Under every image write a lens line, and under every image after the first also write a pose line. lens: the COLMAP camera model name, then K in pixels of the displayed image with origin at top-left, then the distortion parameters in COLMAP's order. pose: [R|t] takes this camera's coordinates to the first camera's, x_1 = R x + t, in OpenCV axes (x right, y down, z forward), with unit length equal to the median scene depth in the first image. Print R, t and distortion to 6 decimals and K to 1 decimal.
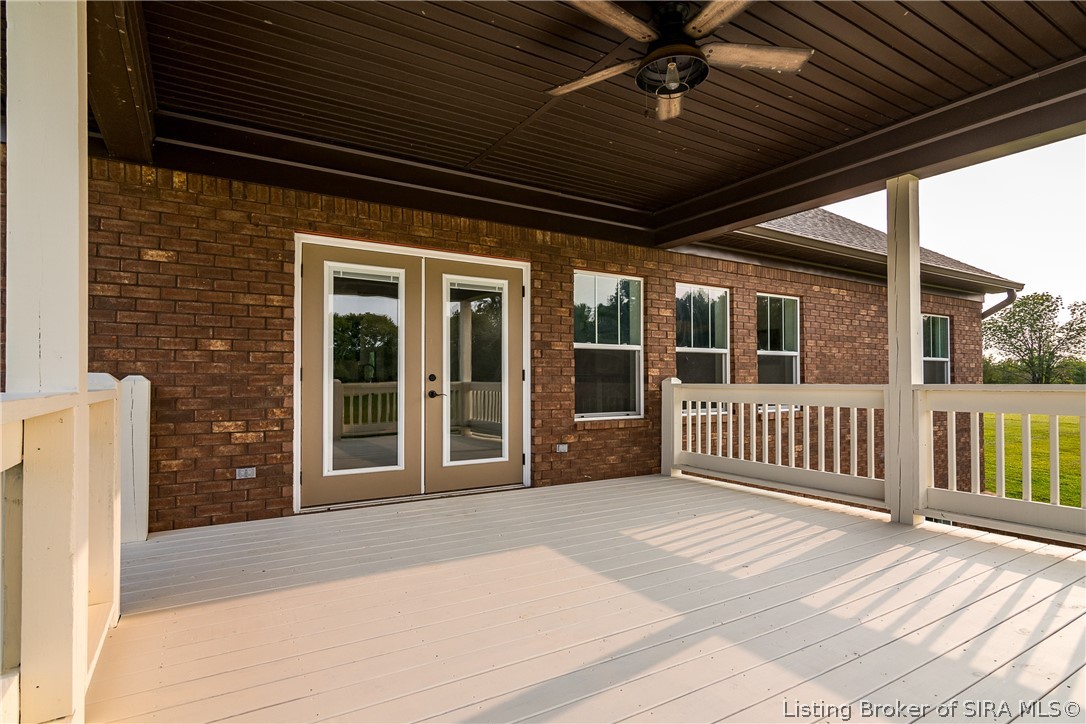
lens RADIAL K [[530.2, 0, 536.9], [0, 530.2, 368.5], [0, 0, 1]] dist [-0.001518, -0.000127]
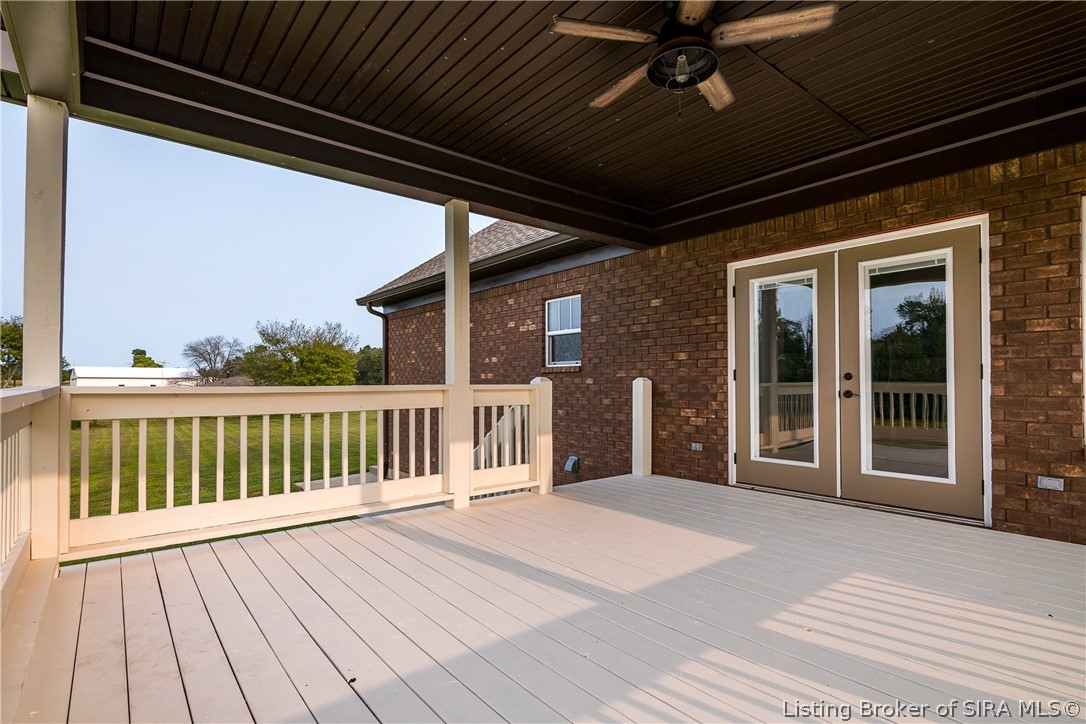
lens RADIAL K [[530.2, 0, 536.9], [0, 530.2, 368.5], [0, 0, 1]] dist [-0.001518, -0.000127]
pose [[0.156093, -0.025487, -0.987413, 0.743234], [0.026361, 0.999418, -0.021630, 0.010559], [0.987390, -0.022653, 0.156675, 0.359070]]
